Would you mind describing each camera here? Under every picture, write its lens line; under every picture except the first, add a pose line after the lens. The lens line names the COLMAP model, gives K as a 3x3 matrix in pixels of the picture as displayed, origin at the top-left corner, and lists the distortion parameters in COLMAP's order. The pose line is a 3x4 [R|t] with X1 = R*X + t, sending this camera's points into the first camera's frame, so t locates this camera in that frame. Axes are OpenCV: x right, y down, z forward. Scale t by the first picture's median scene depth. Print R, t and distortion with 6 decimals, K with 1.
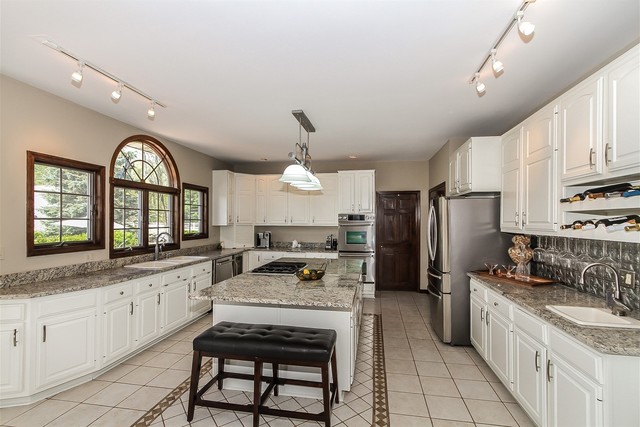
lens RADIAL K [[294.0, 0, 324.7], [0, 294.0, 214.0], [0, 0, 1]] dist [0.005617, 0.000528]
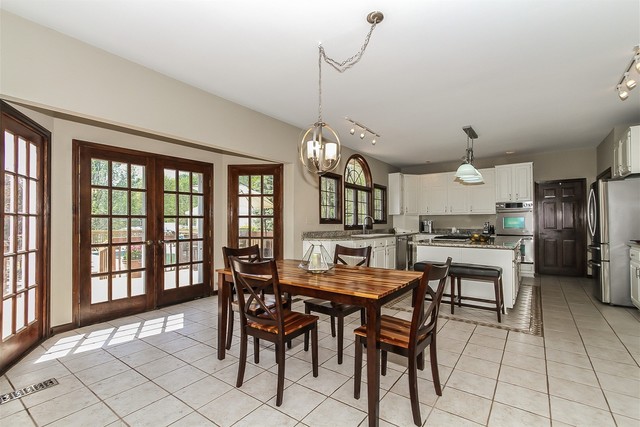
lens RADIAL K [[294.0, 0, 332.4], [0, 294.0, 219.7], [0, 0, 1]] dist [0.005617, 0.000528]
pose [[0.905653, -0.010460, -0.423890, -0.054923], [0.015372, 0.999848, 0.008171, 0.056525], [0.423741, -0.013916, 0.905677, -0.399704]]
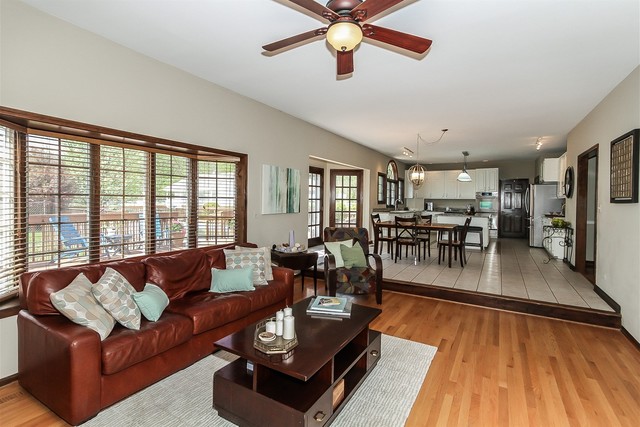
lens RADIAL K [[294.0, 0, 334.5], [0, 294.0, 207.4], [0, 0, 1]] dist [0.005617, 0.000528]
pose [[0.940902, 0.012891, -0.338433, -0.190980], [0.000059, 0.999269, 0.038228, 0.030715], [0.338679, -0.035988, 0.940214, -1.234409]]
